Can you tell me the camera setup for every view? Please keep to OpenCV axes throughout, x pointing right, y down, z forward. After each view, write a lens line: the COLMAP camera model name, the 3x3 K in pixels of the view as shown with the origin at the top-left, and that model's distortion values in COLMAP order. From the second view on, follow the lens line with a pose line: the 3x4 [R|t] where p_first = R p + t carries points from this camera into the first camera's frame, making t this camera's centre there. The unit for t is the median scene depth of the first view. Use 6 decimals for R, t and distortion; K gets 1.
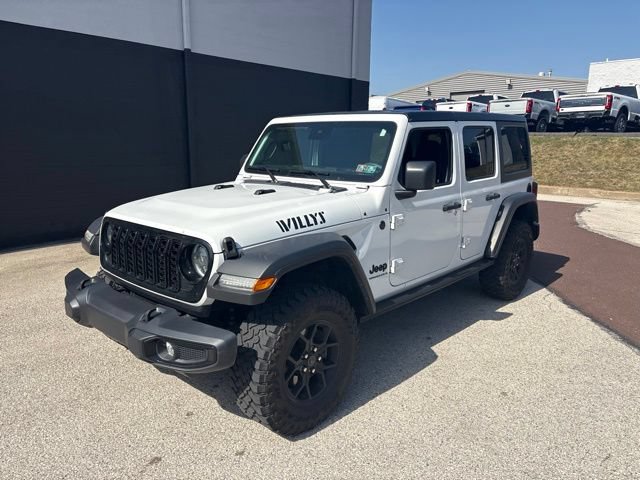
lens RADIAL K [[478.8, 0, 322.5], [0, 478.8, 245.3], [0, 0, 1]] dist [0.057289, -0.055773]
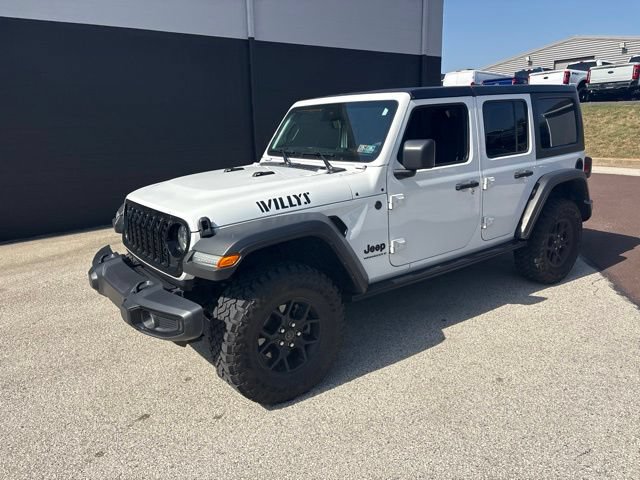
lens RADIAL K [[476.3, 0, 324.1], [0, 476.3, 237.7], [0, 0, 1]] dist [0.050645, -0.047042]
pose [[0.981359, 0.007391, -0.192043, 0.196736], [-0.002557, 0.999674, 0.025407, 0.000924], [0.192168, -0.024443, 0.981058, 0.001202]]
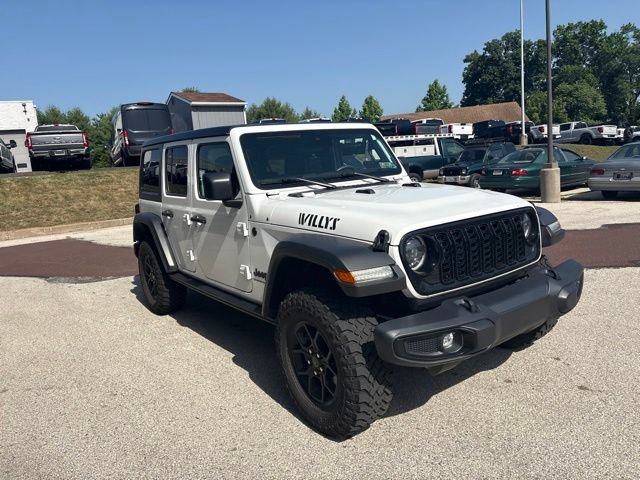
lens RADIAL K [[479.6, 0, 322.4], [0, 479.6, 238.1], [0, 0, 1]] dist [0.052286, -0.052708]
pose [[0.230050, -0.184001, 0.955626, -1.144171], [0.289623, 0.950414, 0.113276, -0.167606], [-0.929083, 0.250713, 0.271933, 0.860387]]
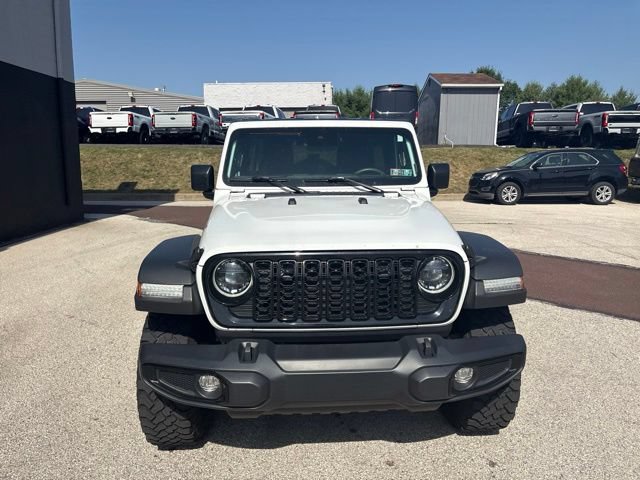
lens RADIAL K [[483.3, 0, 330.0], [0, 483.3, 236.3], [0, 0, 1]] dist [0.058252, -0.059570]
pose [[0.713467, -0.131640, 0.688212, -0.760307], [0.162774, 0.986462, 0.019942, -0.068262], [-0.681520, 0.097795, 0.725235, 0.353057]]
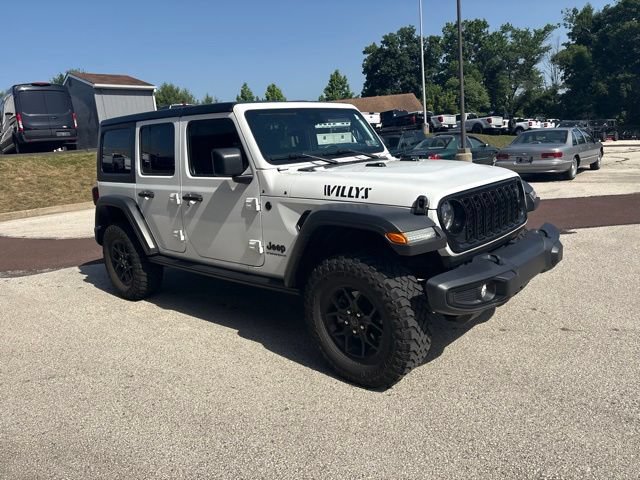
lens RADIAL K [[479.6, 0, 322.4], [0, 479.6, 238.1], [0, 0, 1]] dist [0.052286, -0.052708]
pose [[0.031585, -0.209506, 0.977297, -1.229149], [0.292510, 0.936913, 0.191396, -0.205249], [-0.955741, 0.279824, 0.090875, 1.072440]]
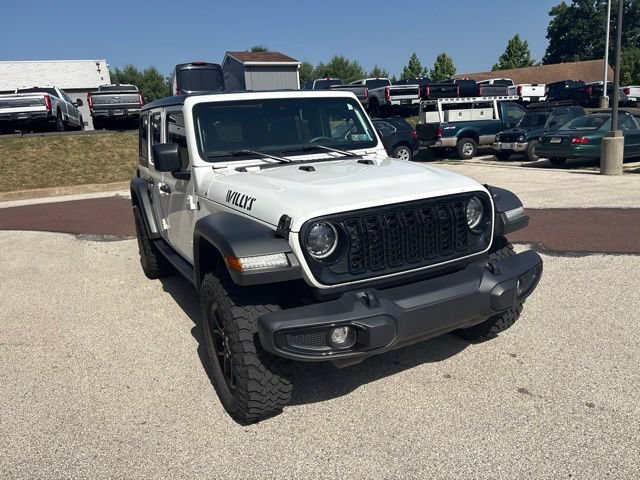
lens RADIAL K [[479.6, 0, 322.4], [0, 479.6, 238.1], [0, 0, 1]] dist [0.052286, -0.052708]
pose [[0.364458, -0.244046, 0.898672, -1.028504], [0.266945, 0.951927, 0.150249, -0.126429], [-0.892138, 0.185136, 0.412084, 0.648071]]
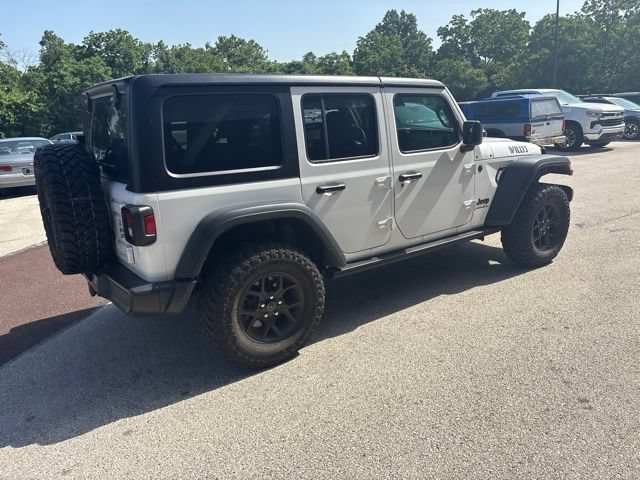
lens RADIAL K [[479.6, 0, 322.4], [0, 479.6, 238.1], [0, 0, 1]] dist [0.052286, -0.052708]
pose [[-0.965884, -0.021993, 0.258038, -0.171073], [0.101728, 0.884074, 0.456141, -0.557239], [-0.238157, 0.466829, -0.851676, 2.487766]]
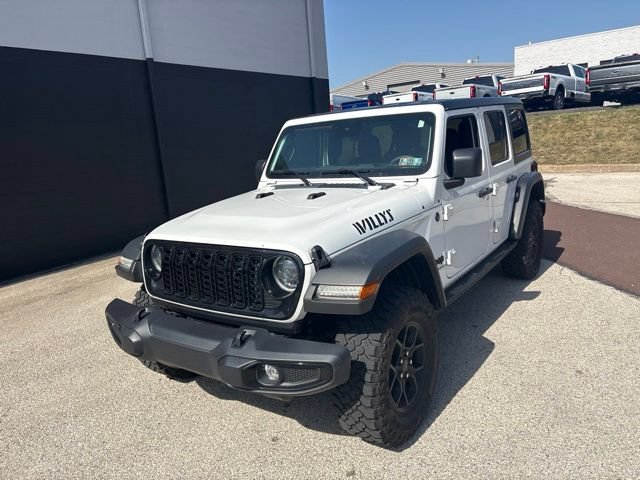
lens RADIAL K [[479.6, 0, 322.4], [0, 479.6, 238.1], [0, 0, 1]] dist [0.052286, -0.052708]
pose [[0.988760, -0.108827, 0.102523, -0.202217], [0.110247, 0.993870, -0.008273, -0.016304], [-0.100994, 0.019483, 0.994696, 0.046557]]
